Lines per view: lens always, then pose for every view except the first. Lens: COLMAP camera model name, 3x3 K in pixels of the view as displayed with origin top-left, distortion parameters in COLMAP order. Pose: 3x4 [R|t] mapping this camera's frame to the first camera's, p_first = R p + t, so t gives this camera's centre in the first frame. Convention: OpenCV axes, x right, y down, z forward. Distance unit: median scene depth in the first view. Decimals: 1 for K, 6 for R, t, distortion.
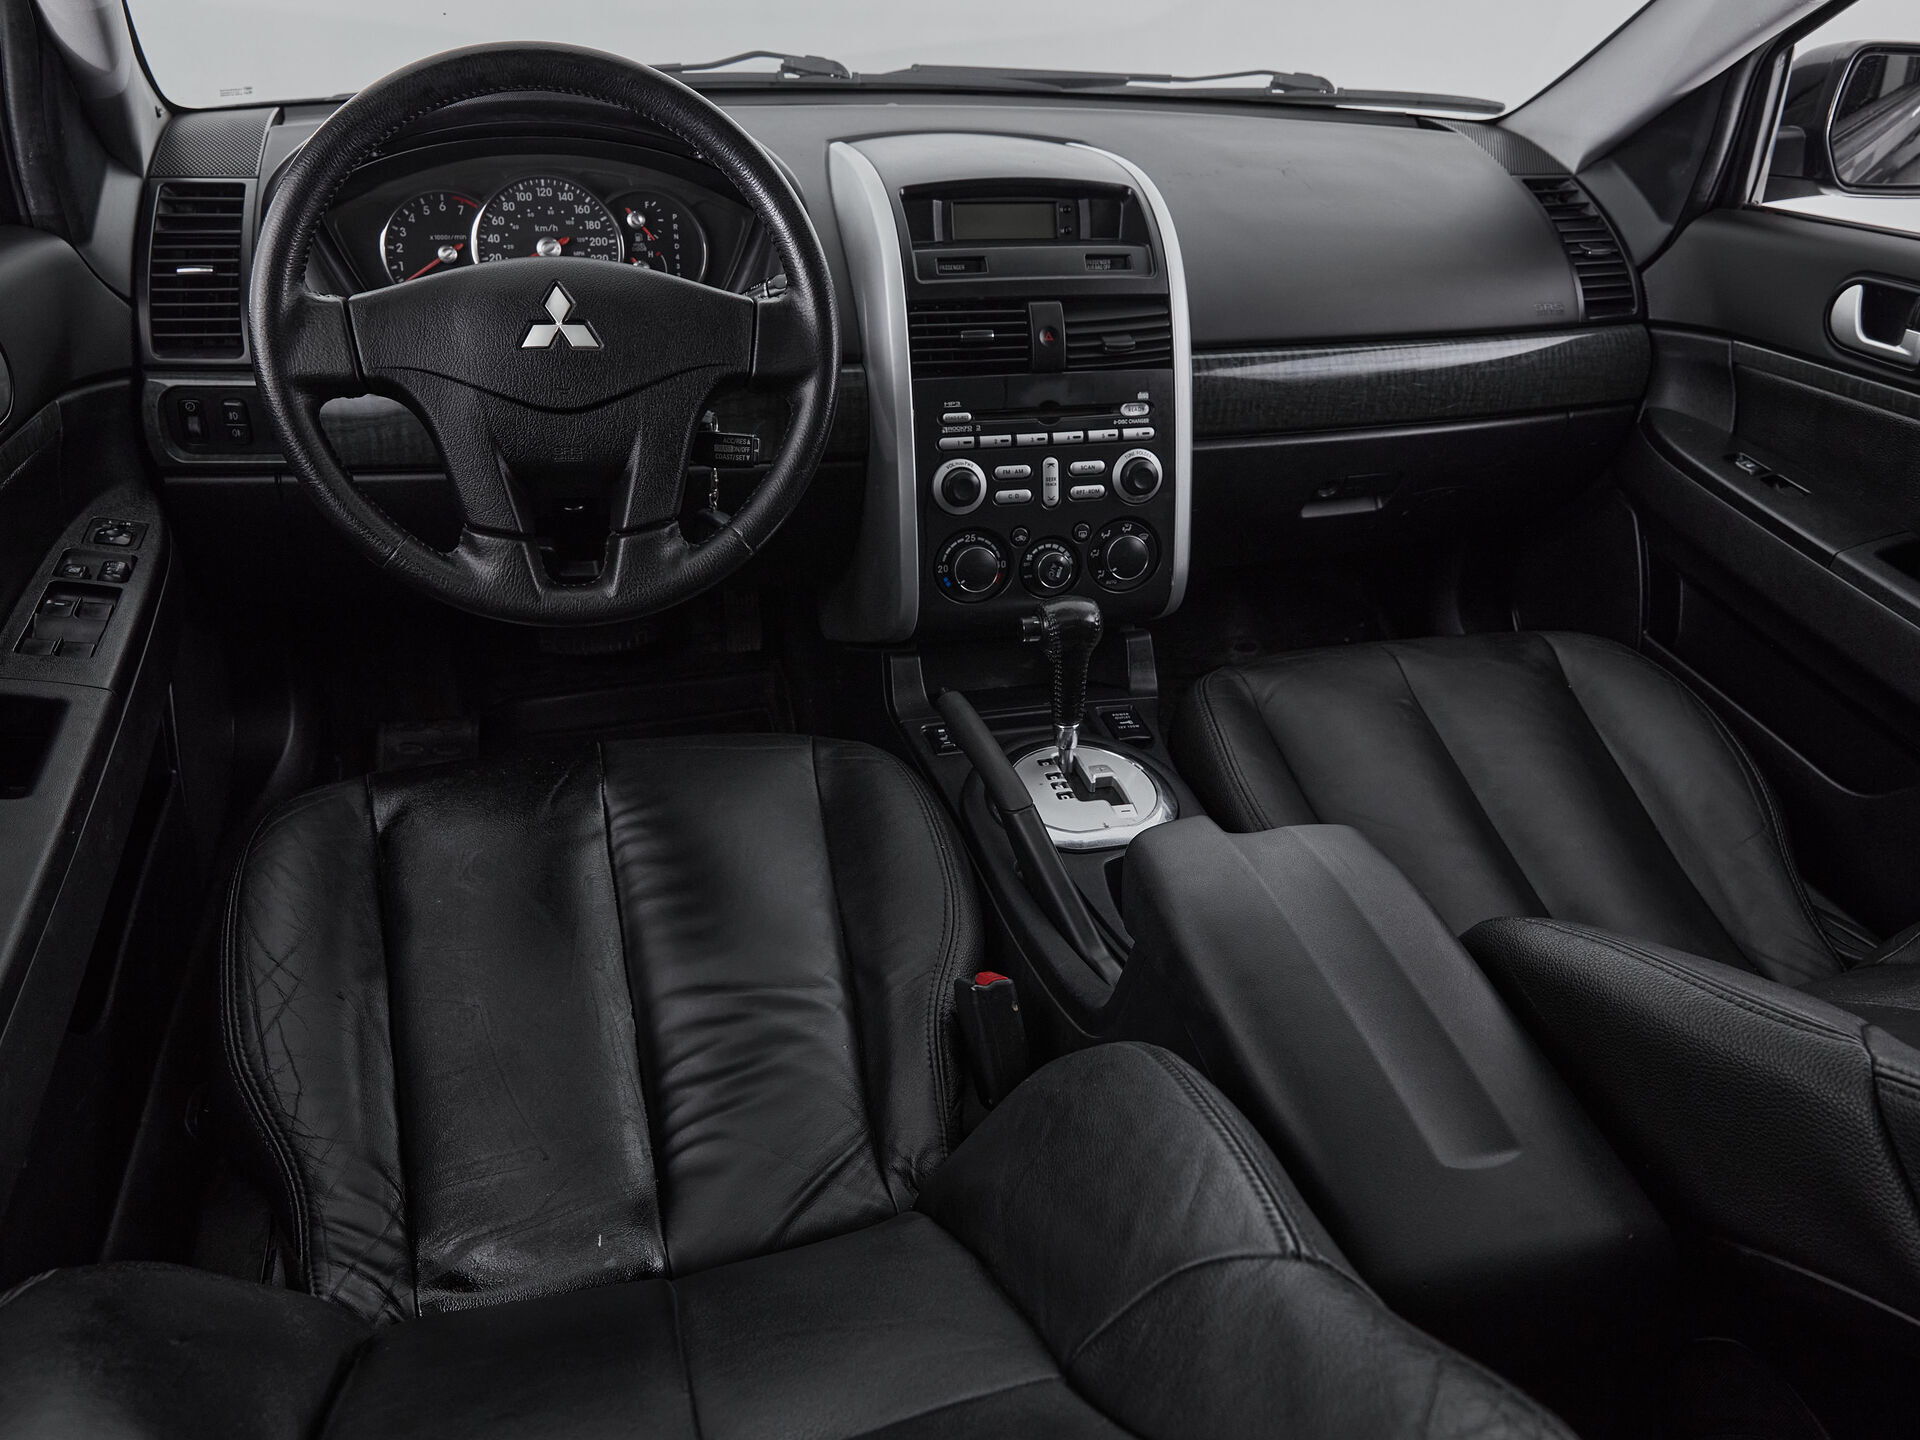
lens RADIAL K [[1428.1, 0, 950.3], [0, 1428.1, 715.6], [0, 0, 1]] dist [-0.012288, 0.005103]
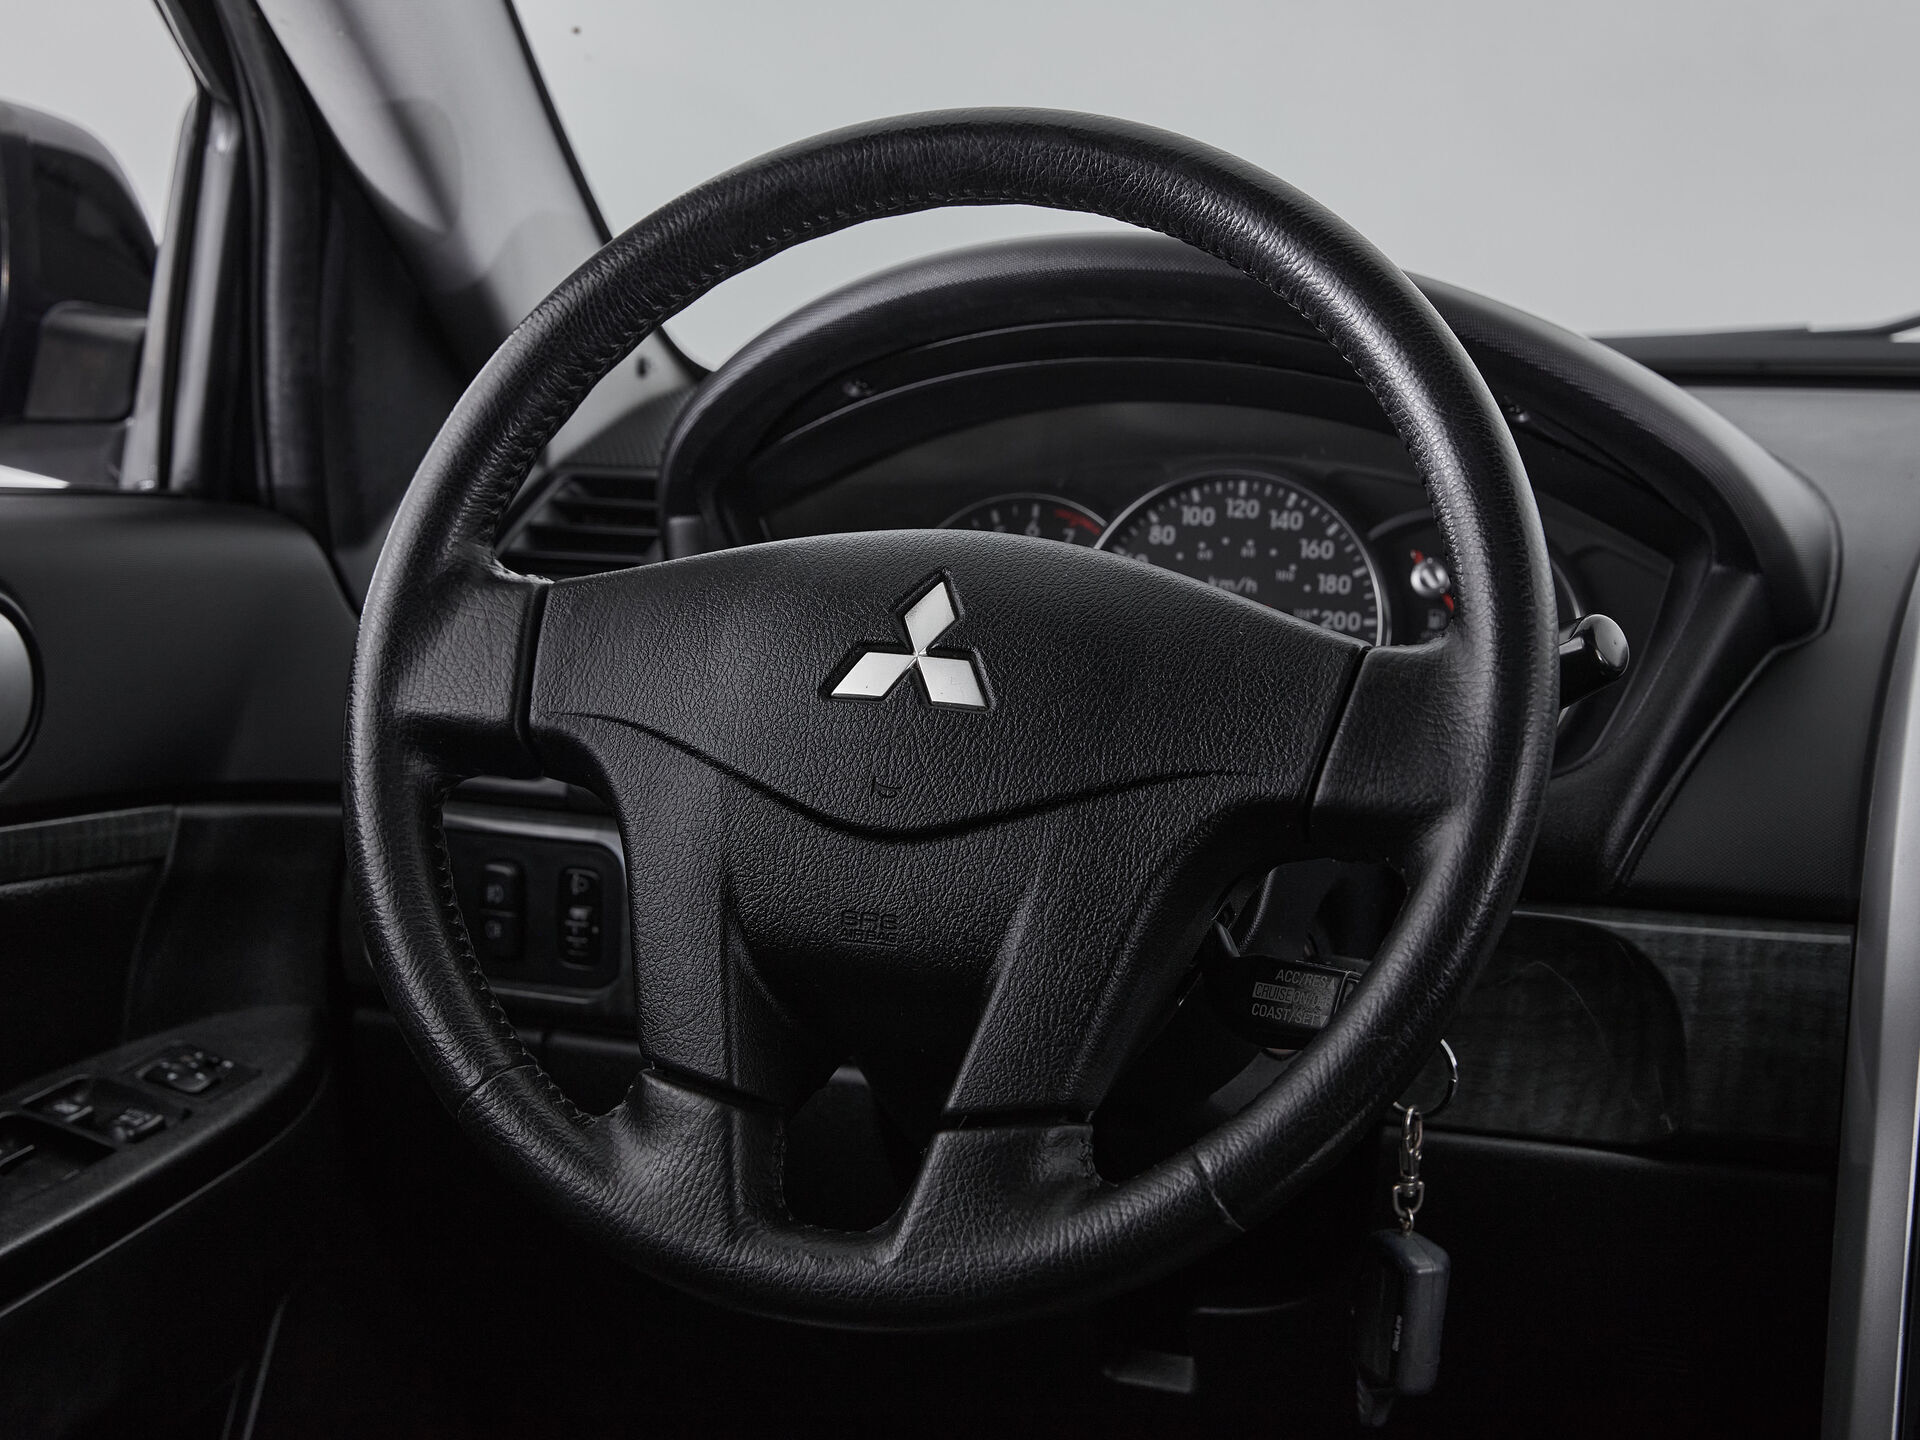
lens RADIAL K [[3989.4, 0, 955.7], [0, 3989.4, 715.7], [0, 0, 1]] dist [-0.068240, 0.000000]
pose [[0.822433, 0.043131, -0.567224, 0.343537], [-0.266901, 0.909815, -0.317806, 0.107320], [0.502362, 0.412767, 0.759774, 0.040514]]
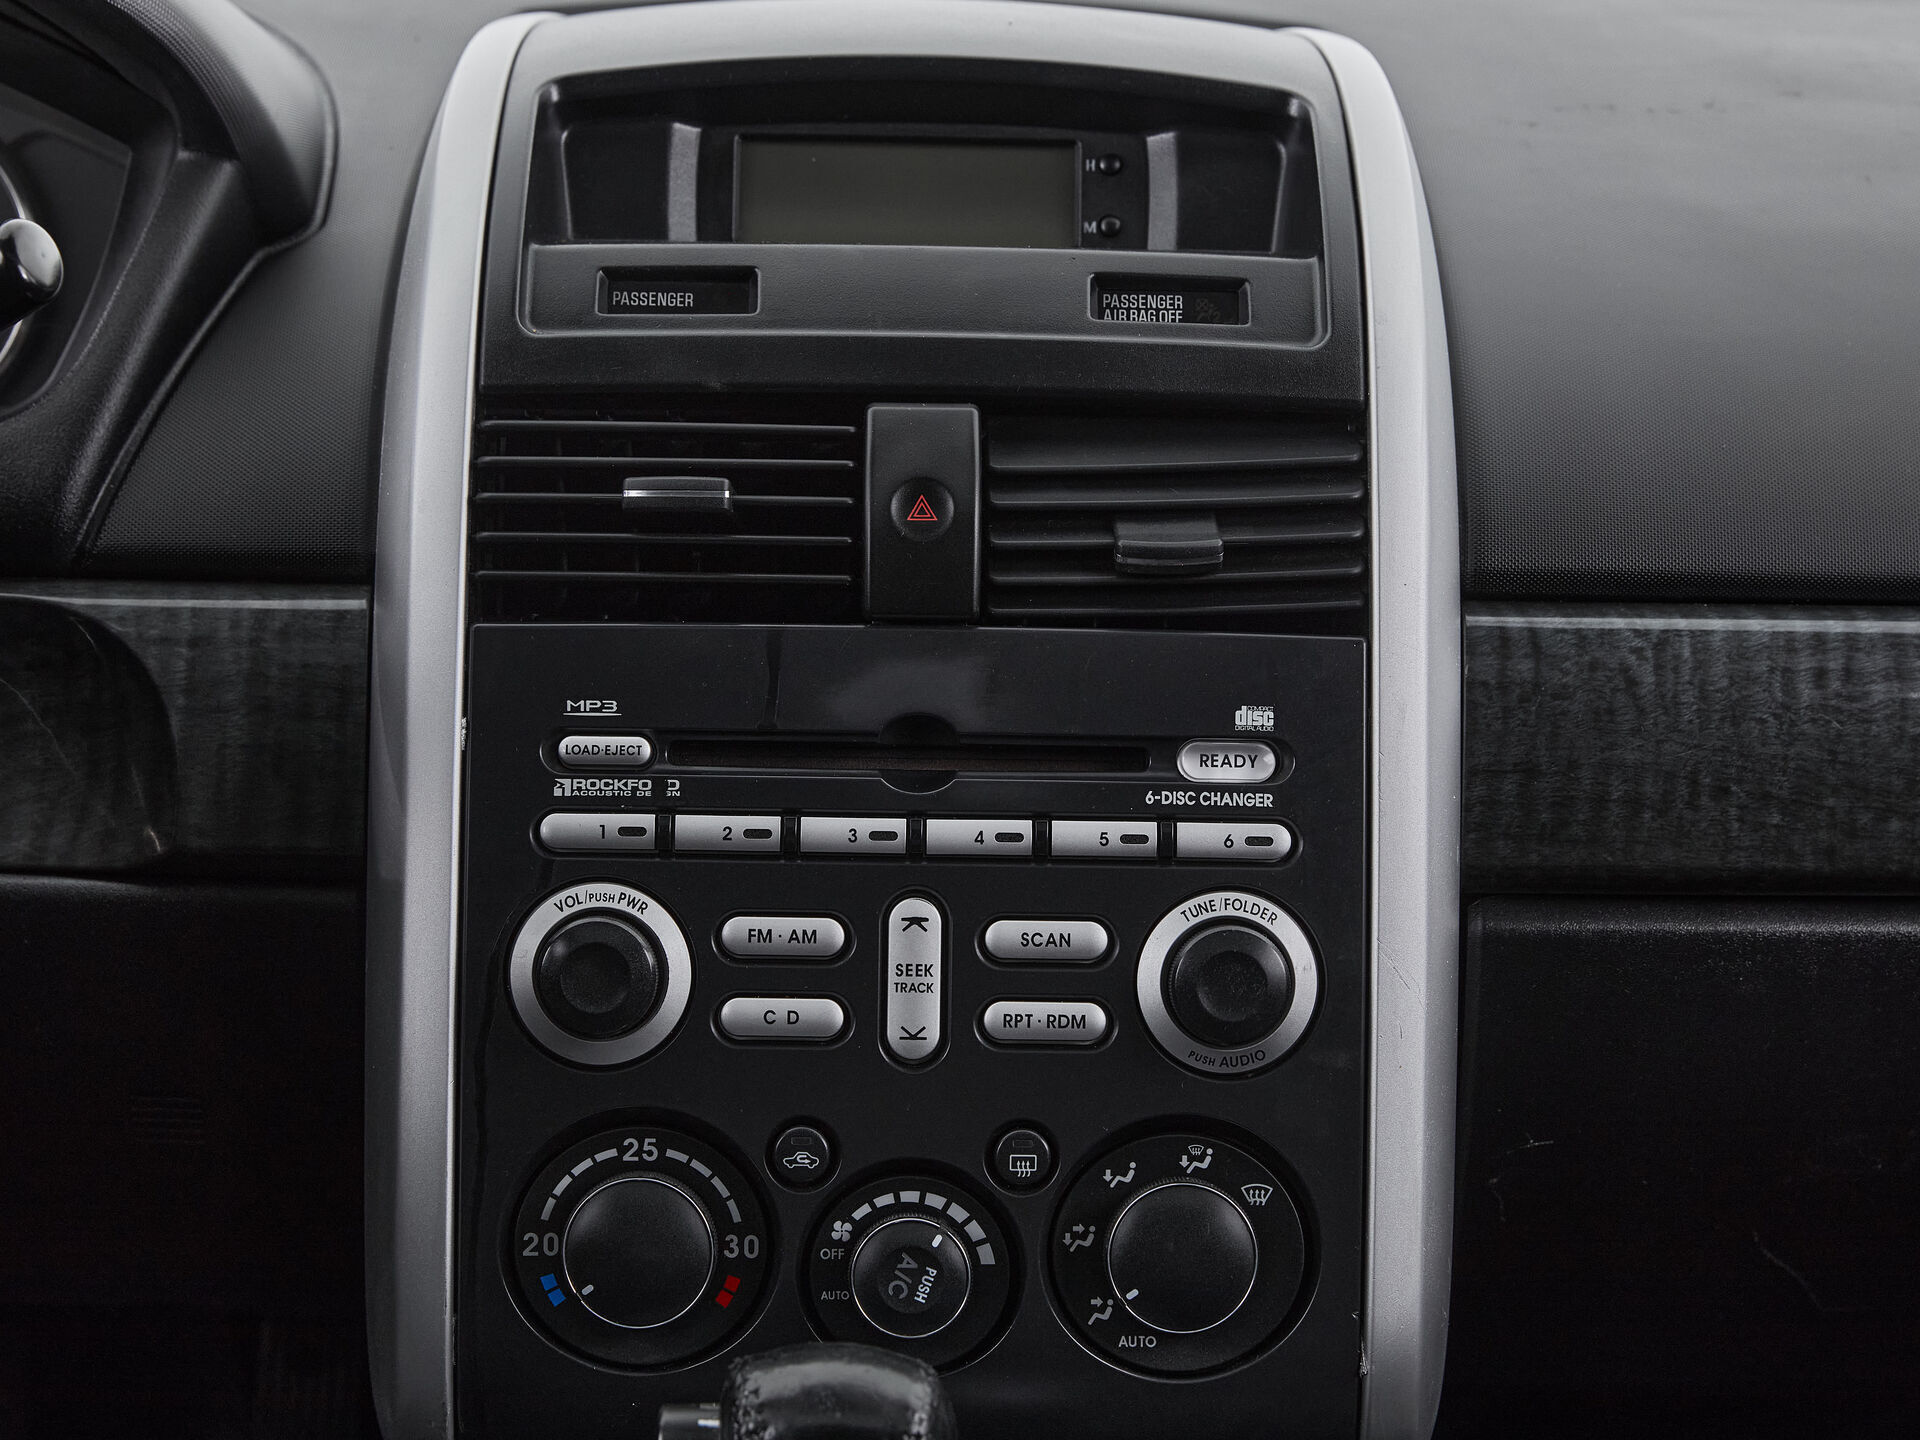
lens RADIAL K [[3989.4, 0, 949.5], [0, 3989.4, 739.2], [0, 0, 1]] dist [-0.068240, 0.000000]
pose [[0.969625, 0.037183, -0.241755, 0.278146], [-0.106835, 0.953495, -0.281839, 0.022256], [0.220032, 0.299106, 0.928505, 0.214548]]
